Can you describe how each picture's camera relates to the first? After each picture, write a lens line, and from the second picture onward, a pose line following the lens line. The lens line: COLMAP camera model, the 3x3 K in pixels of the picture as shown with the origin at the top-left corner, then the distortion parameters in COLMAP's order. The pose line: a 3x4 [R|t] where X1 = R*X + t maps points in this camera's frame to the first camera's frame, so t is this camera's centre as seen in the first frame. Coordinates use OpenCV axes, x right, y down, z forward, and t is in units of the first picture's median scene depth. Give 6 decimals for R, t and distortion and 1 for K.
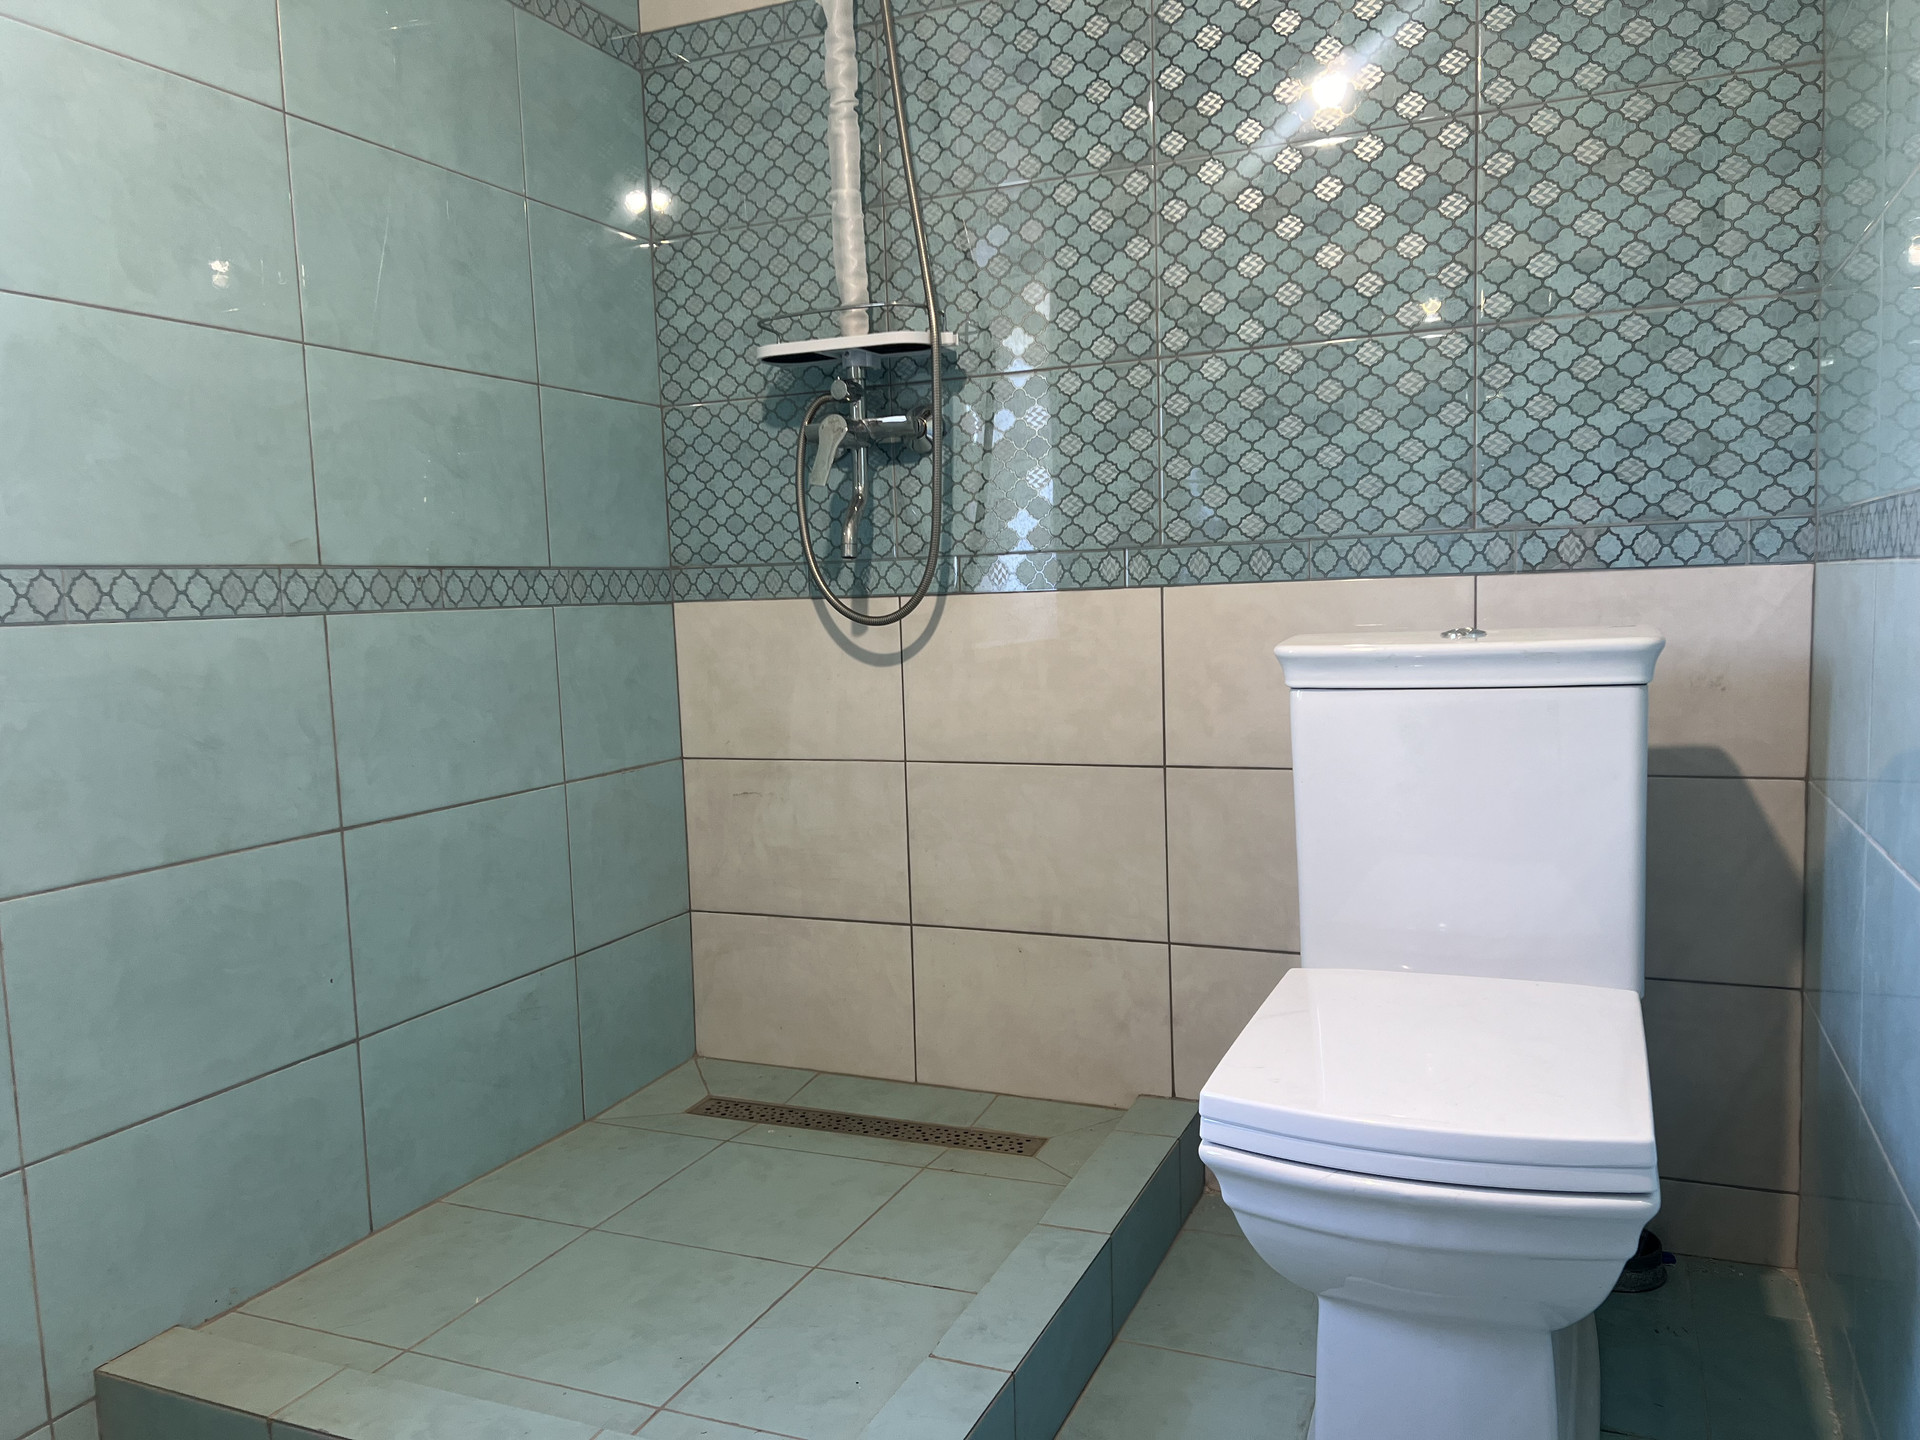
lens RADIAL K [[1440.8, 0, 959.8], [0, 1440.8, 737.8], [0, 0, 1]] dist [0.049706, -0.061029]
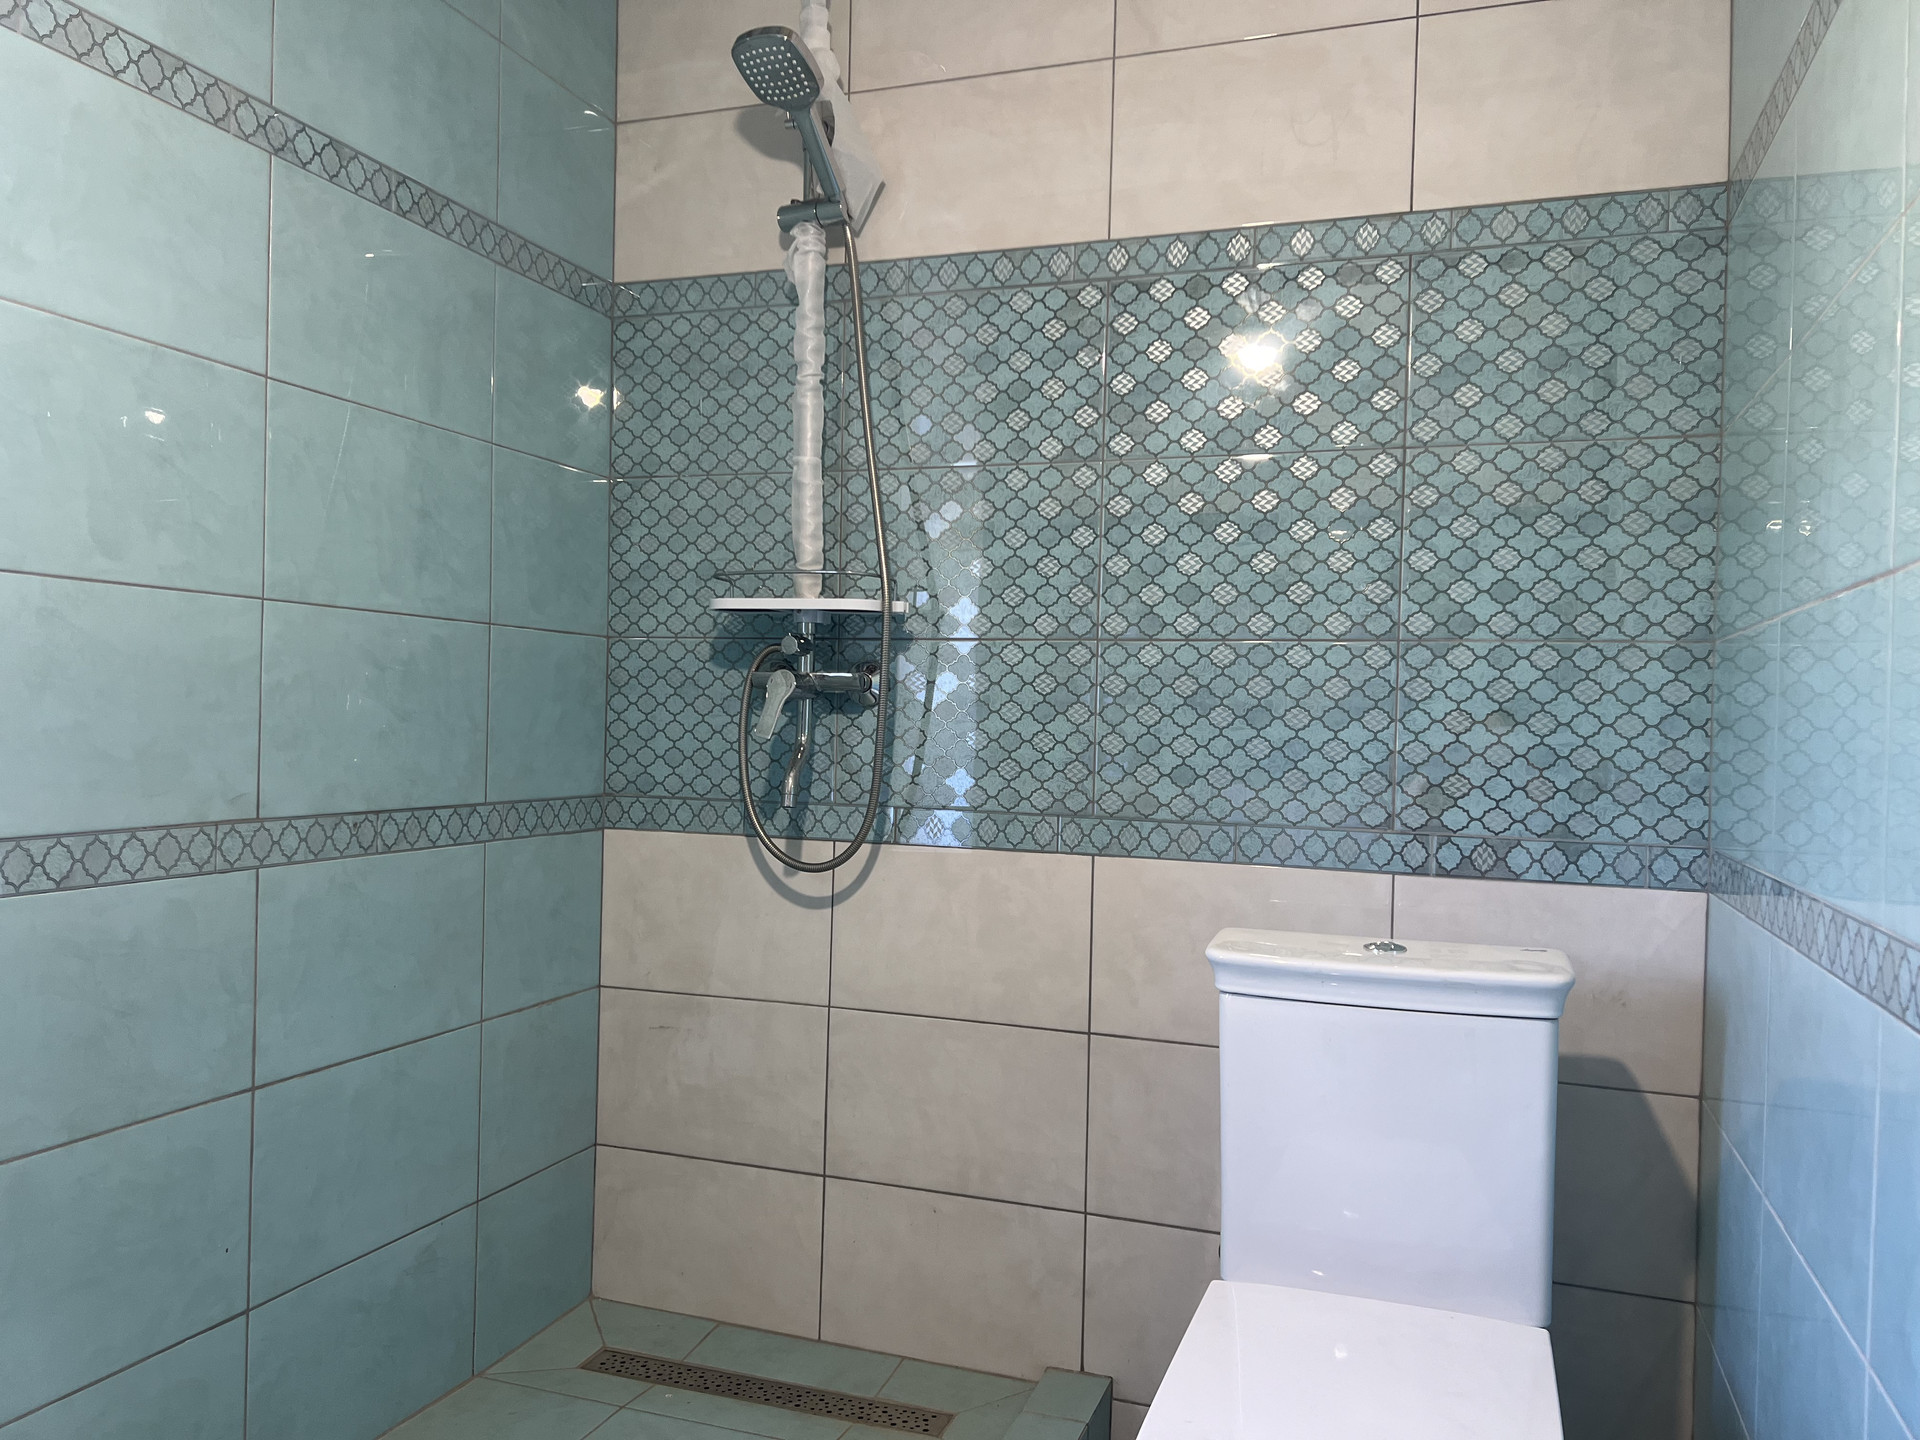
lens RADIAL K [[1440.8, 0, 956.2], [0, 1440.8, 724.0], [0, 0, 1]] dist [0.049706, -0.061029]
pose [[0.996064, 0.057505, 0.067453, -0.032919], [-0.051210, 0.994477, -0.091608, -0.104342], [-0.072348, 0.087793, 0.993508, -0.020899]]
